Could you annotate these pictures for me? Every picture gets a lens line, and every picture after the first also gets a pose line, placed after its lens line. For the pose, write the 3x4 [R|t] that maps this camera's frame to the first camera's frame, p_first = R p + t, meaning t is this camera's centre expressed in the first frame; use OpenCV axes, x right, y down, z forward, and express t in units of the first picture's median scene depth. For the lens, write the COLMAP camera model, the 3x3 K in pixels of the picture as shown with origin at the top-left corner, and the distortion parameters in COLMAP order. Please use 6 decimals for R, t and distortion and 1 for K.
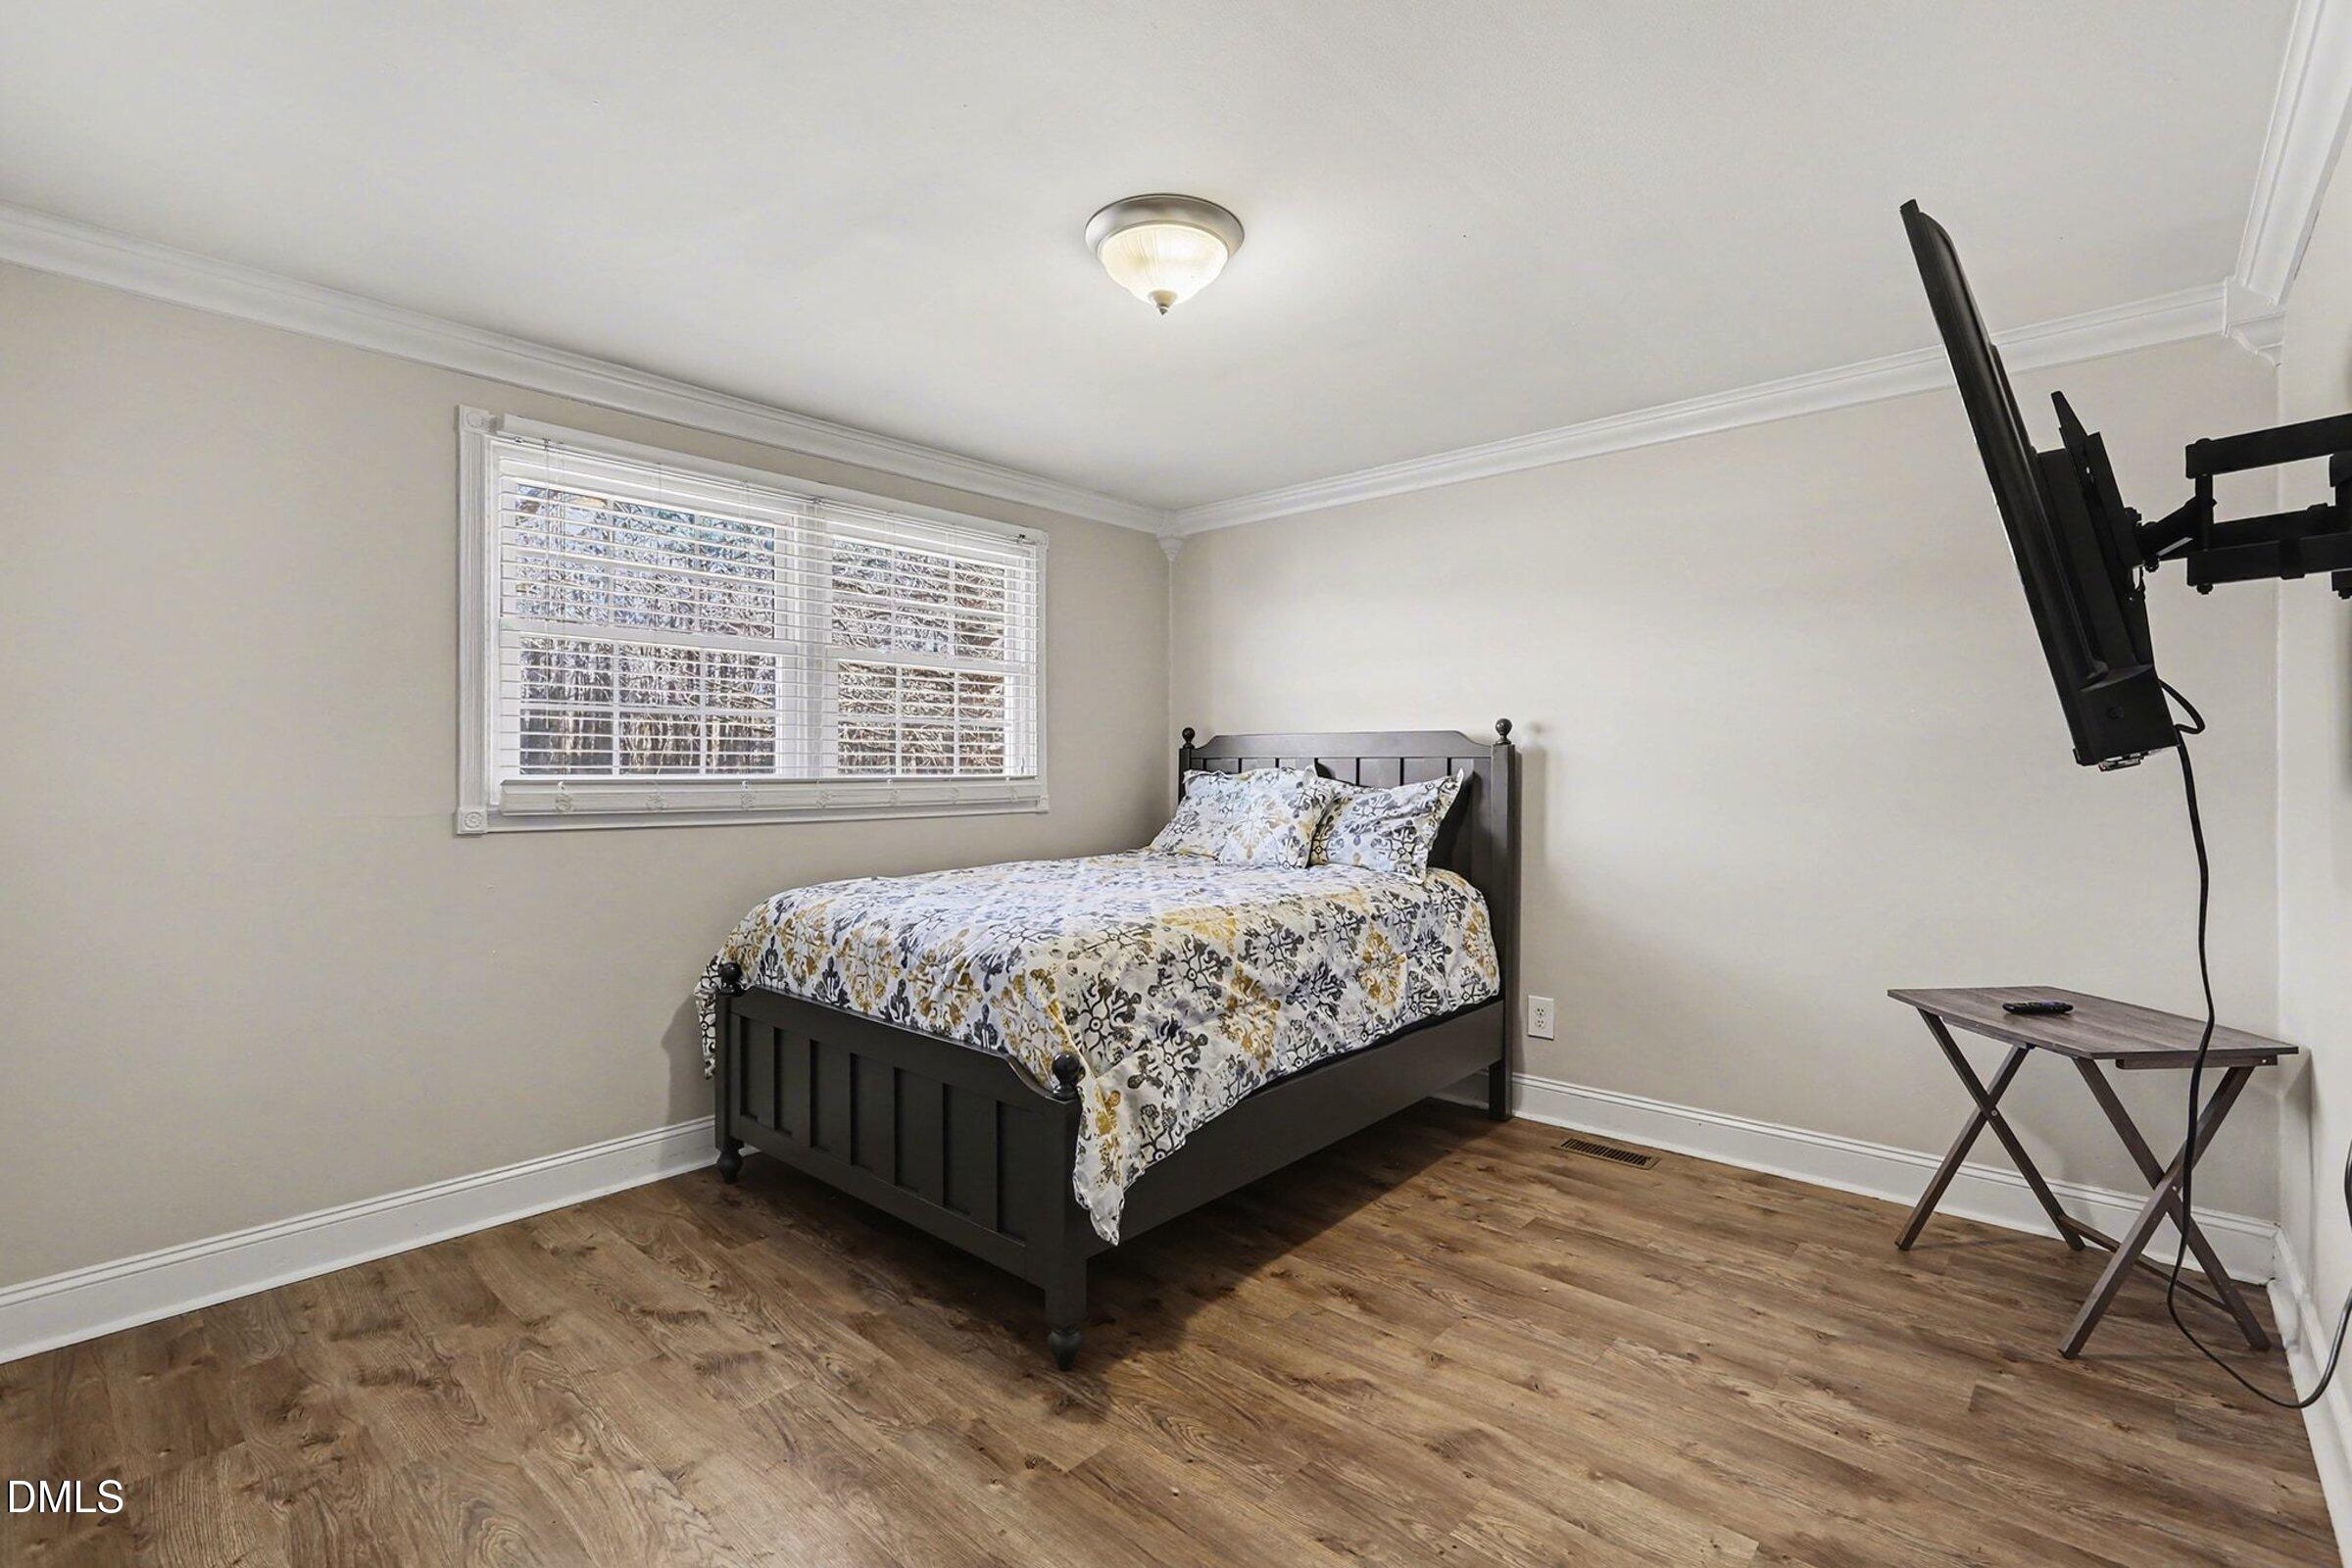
lens RADIAL K [[1066.3, 0, 1176.0], [0, 1066.3, 784.0], [0, 0, 1]] dist [0.012293, 0.000110]
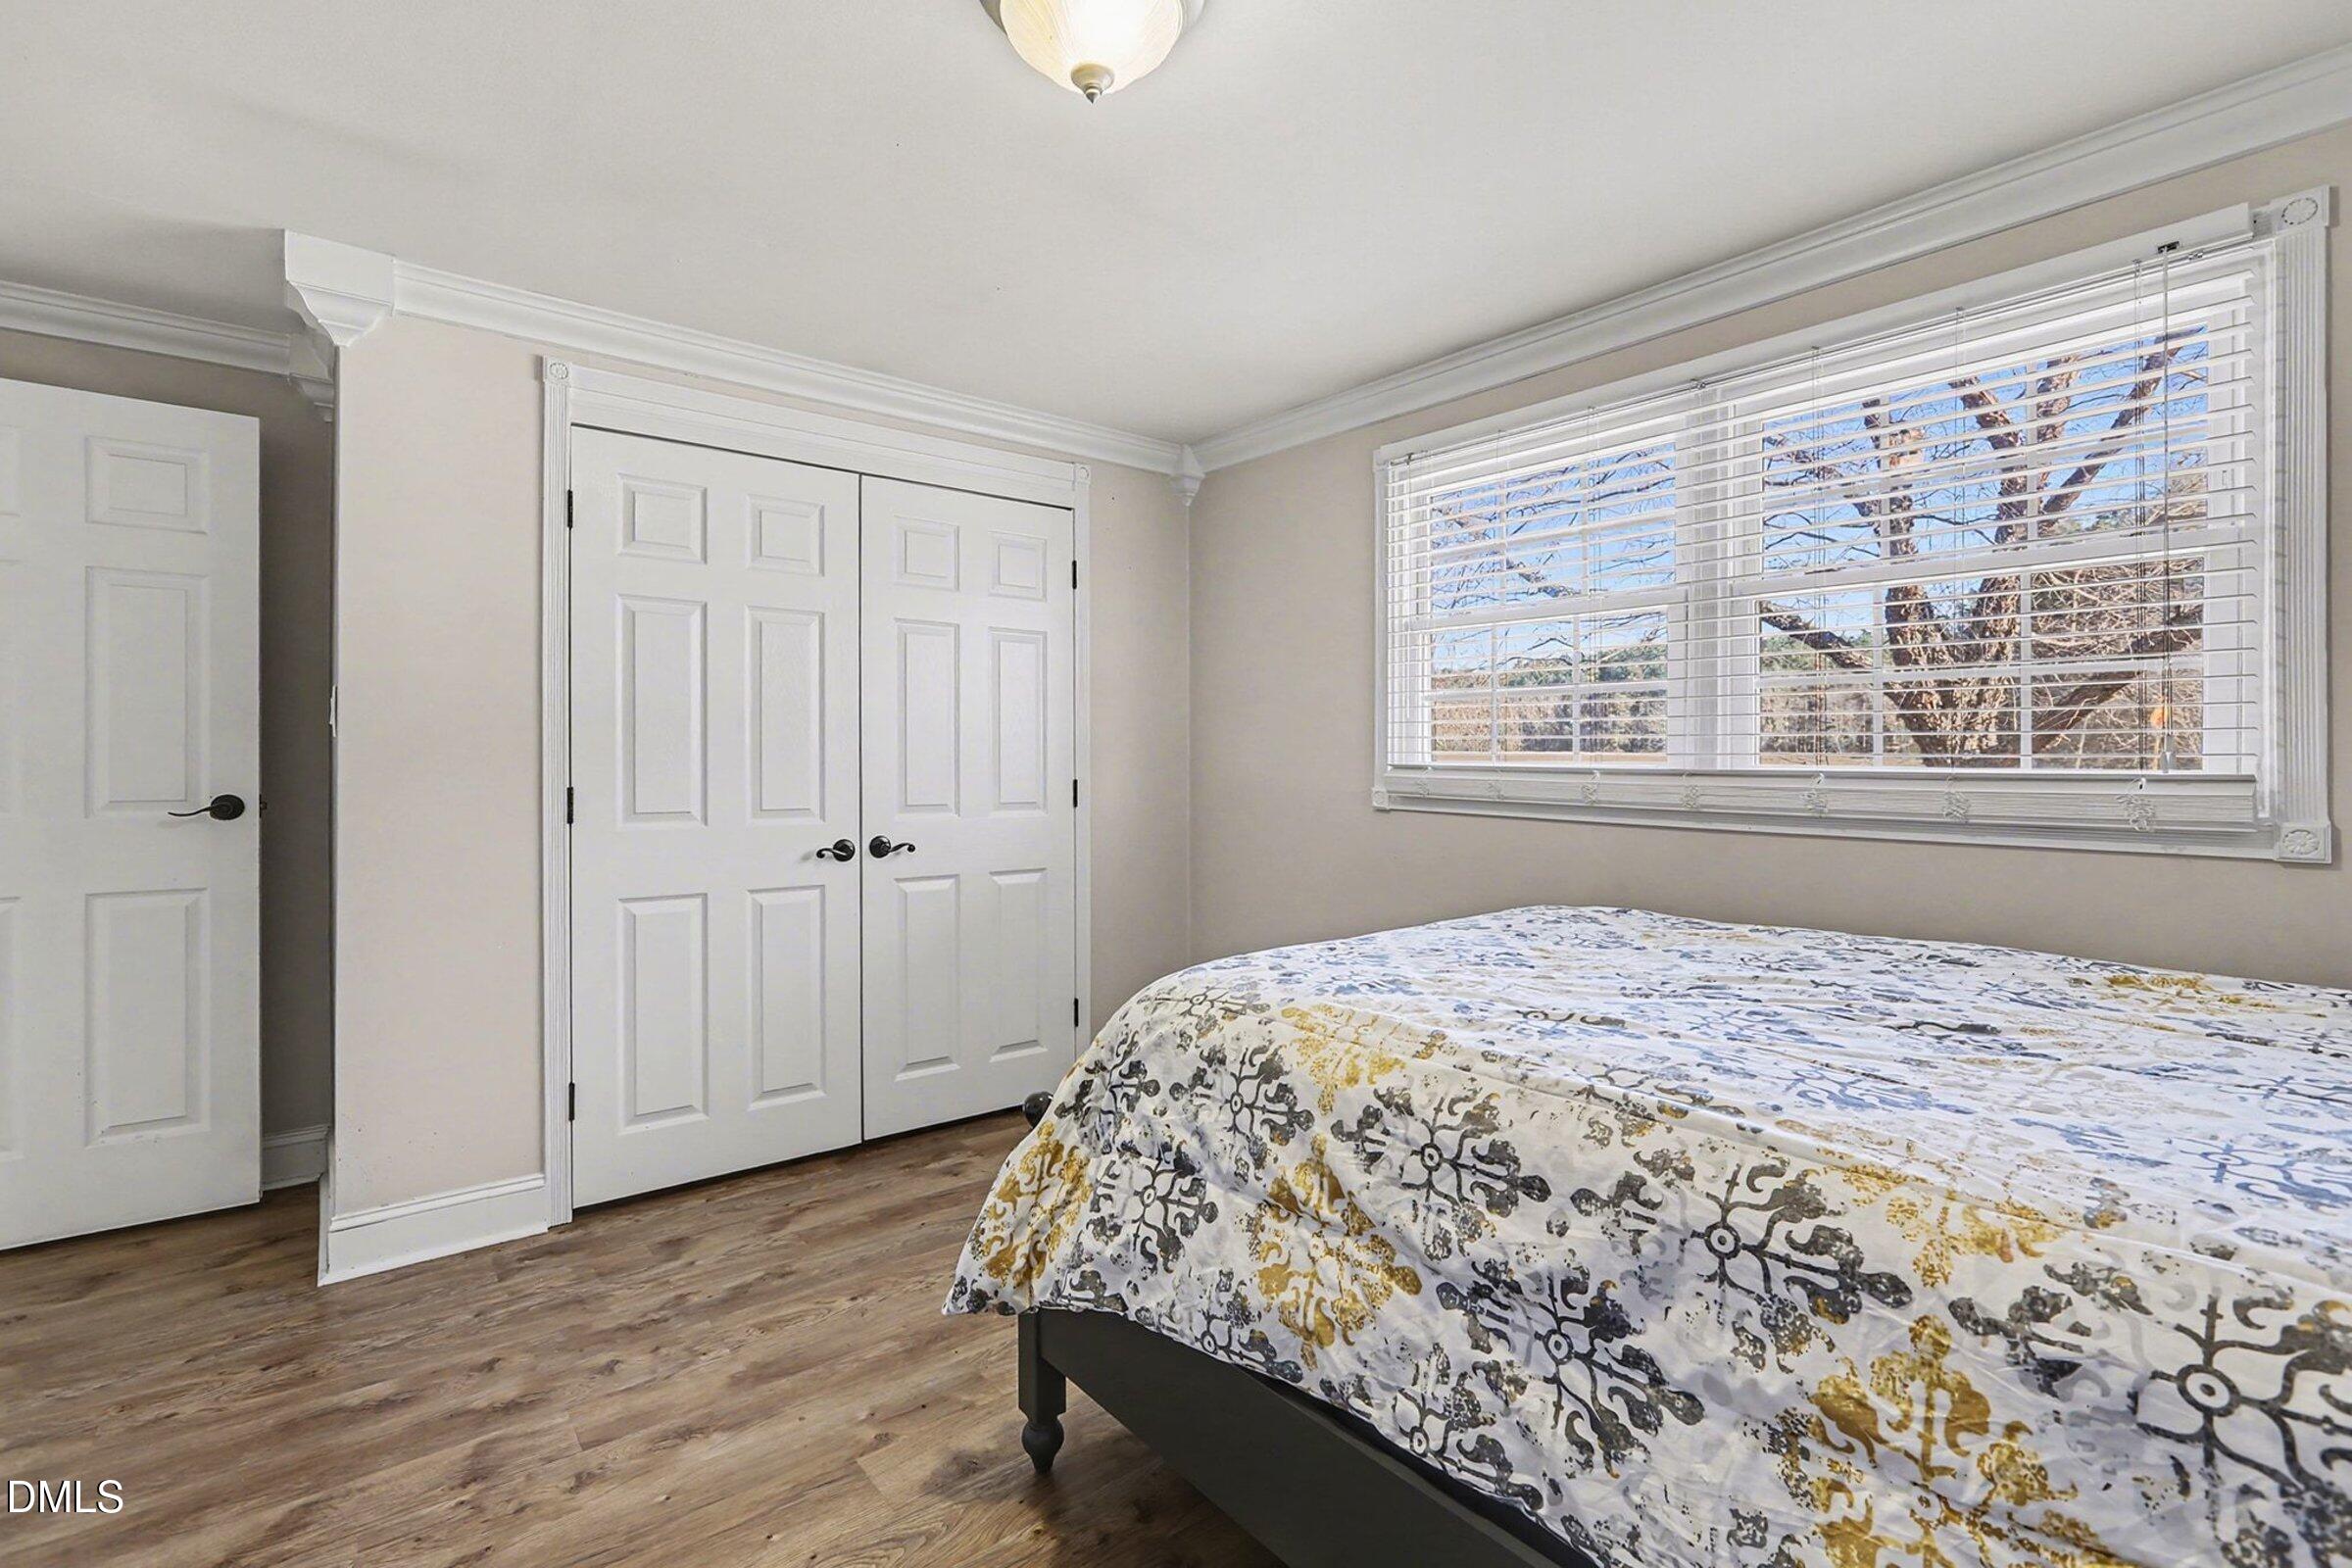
lens RADIAL K [[1066.3, 0, 1176.0], [0, 1066.3, 784.0], [0, 0, 1]] dist [0.012293, 0.000110]
pose [[-0.159255, 0.026581, -0.986880, 0.554425], [-0.019457, 0.999359, 0.030057, -0.014402], [0.987046, 0.023989, -0.158636, 0.975662]]
